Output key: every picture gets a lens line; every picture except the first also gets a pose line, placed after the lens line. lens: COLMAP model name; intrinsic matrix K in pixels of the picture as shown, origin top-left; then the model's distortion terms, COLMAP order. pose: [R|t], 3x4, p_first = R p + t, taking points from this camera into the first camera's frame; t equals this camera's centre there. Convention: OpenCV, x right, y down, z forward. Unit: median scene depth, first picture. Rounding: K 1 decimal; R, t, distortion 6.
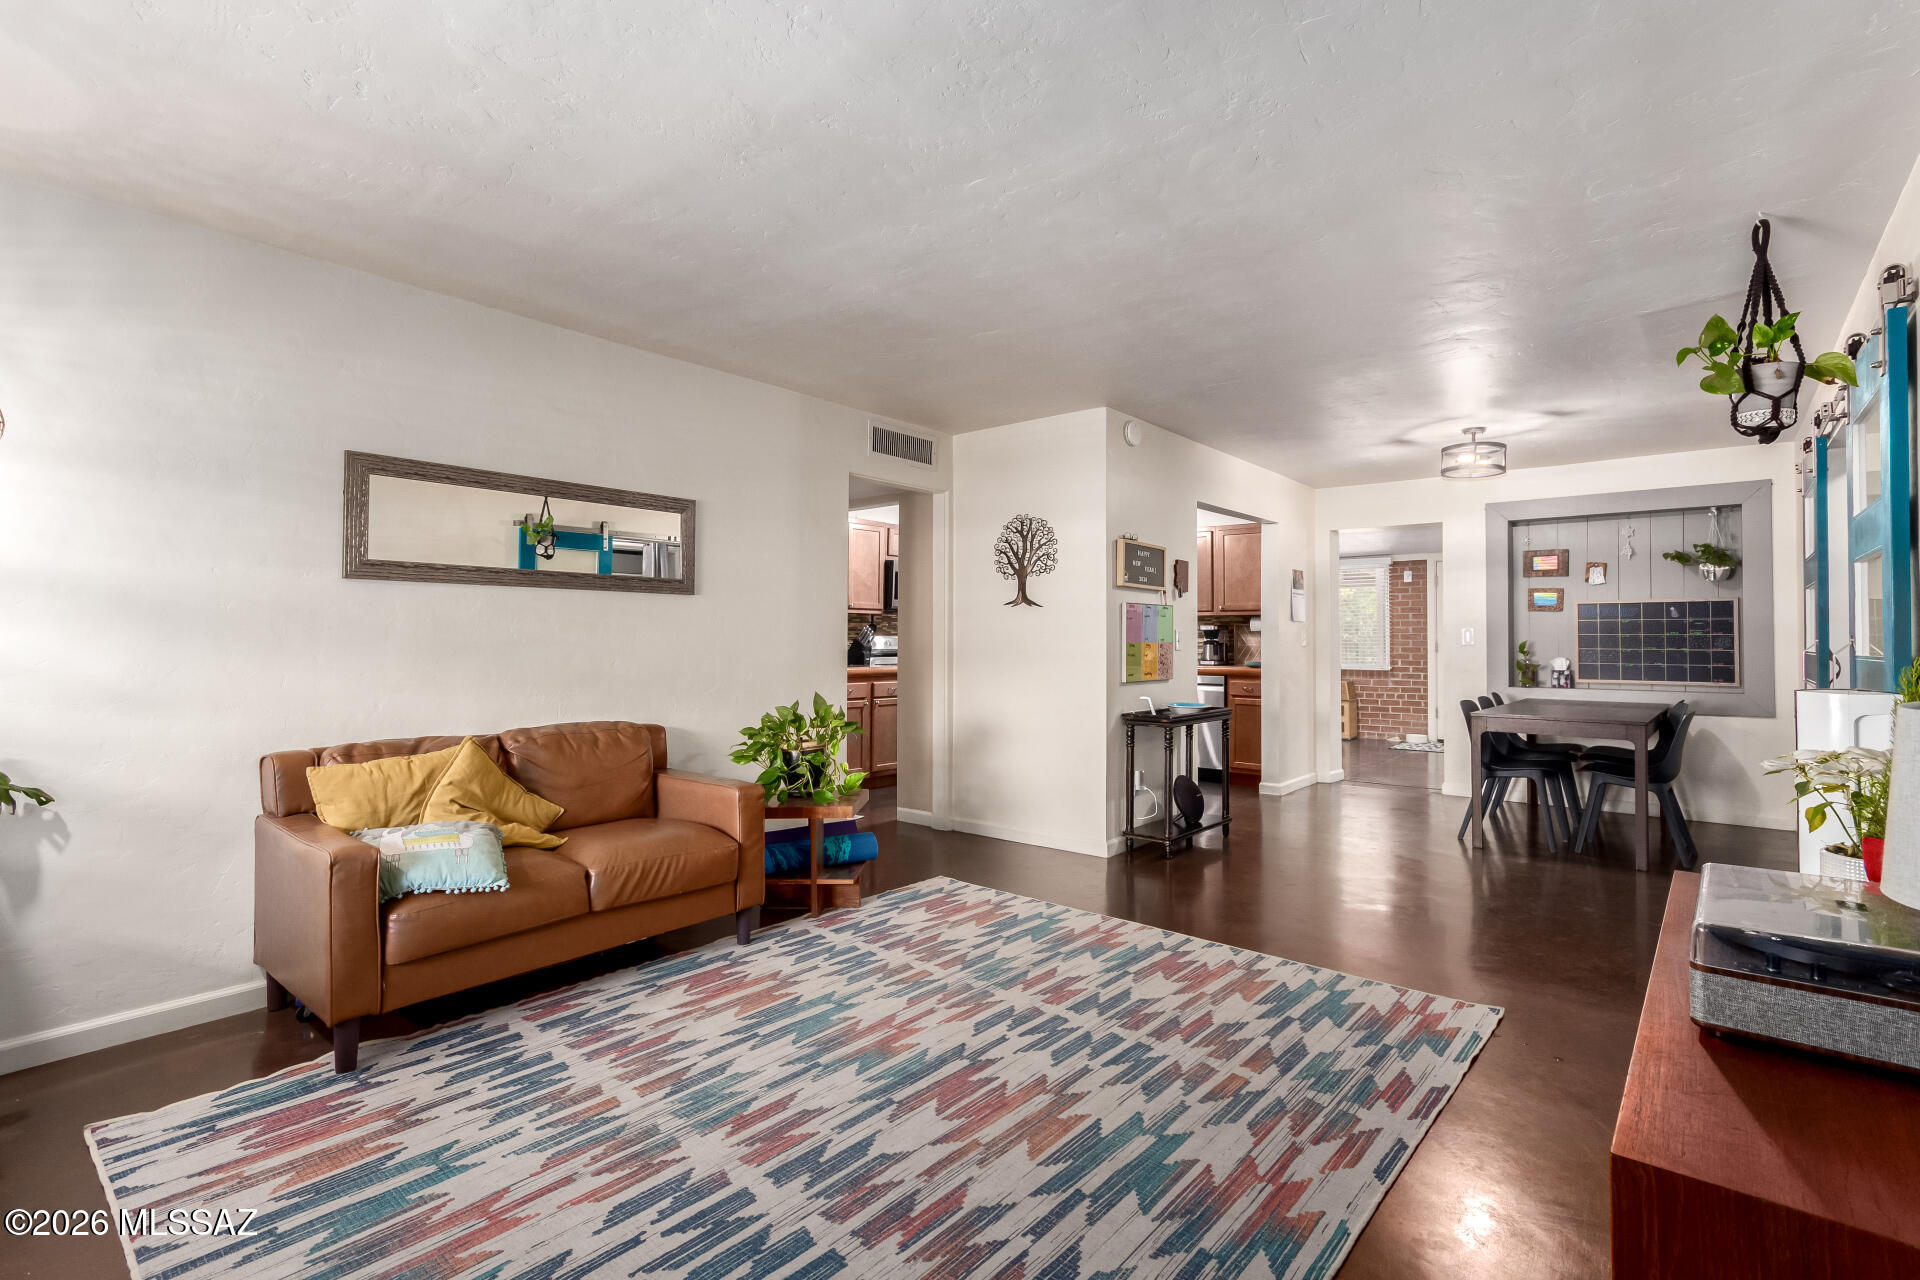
lens RADIAL K [[903.3, 0, 961.5], [0, 903.3, 592.5], [0, 0, 1]] dist [0.013955, 0.000755]
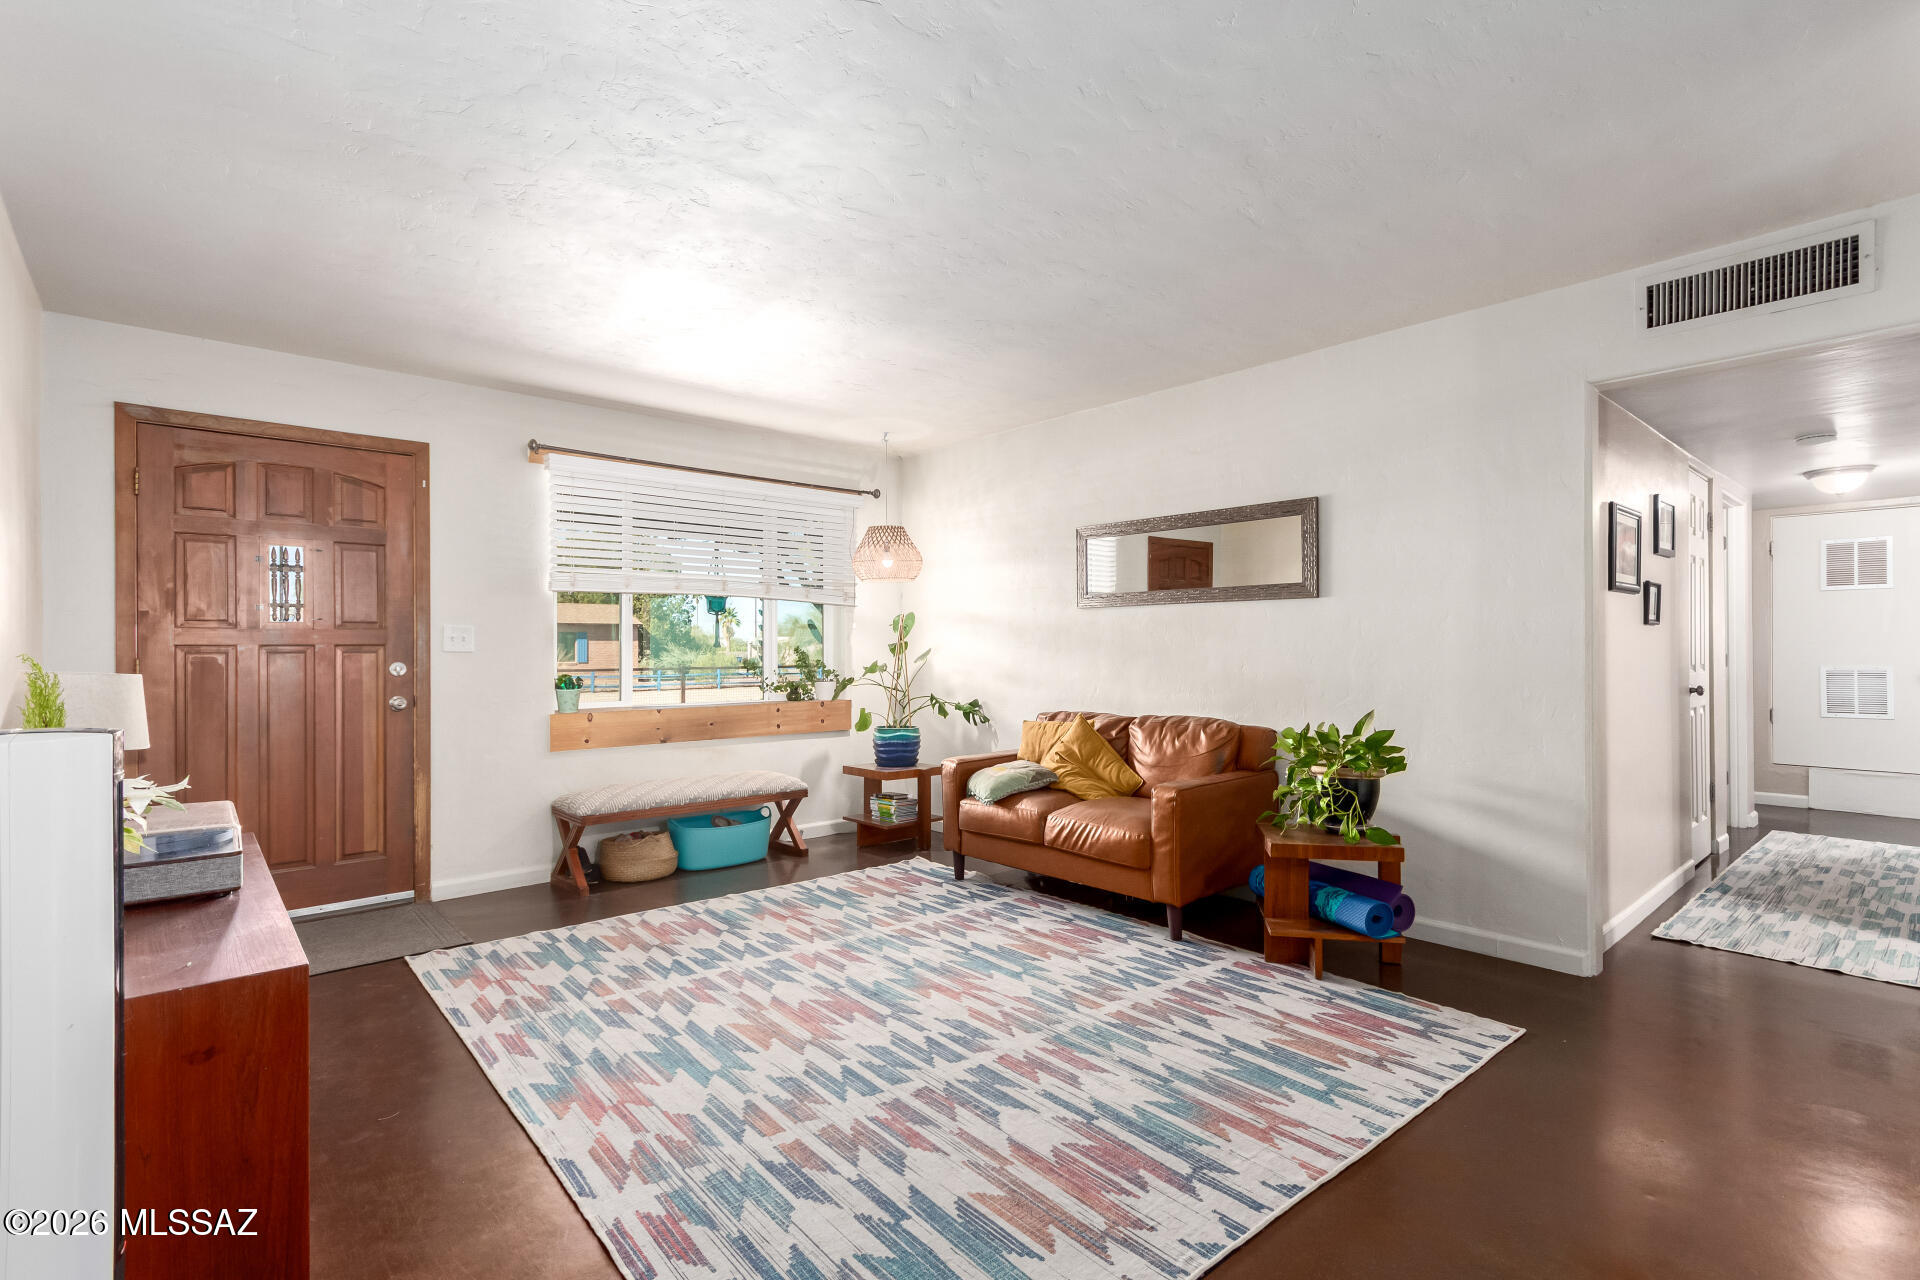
lens RADIAL K [[878.1, 0, 966.9], [0, 878.1, 646.4], [0, 0, 1]] dist [0.001742, 0.000398]
pose [[-0.144424, -0.006731, -0.989493, 0.836905], [0.058464, 0.998172, -0.015324, 0.057874], [0.987787, -0.060063, -0.143766, 0.983679]]
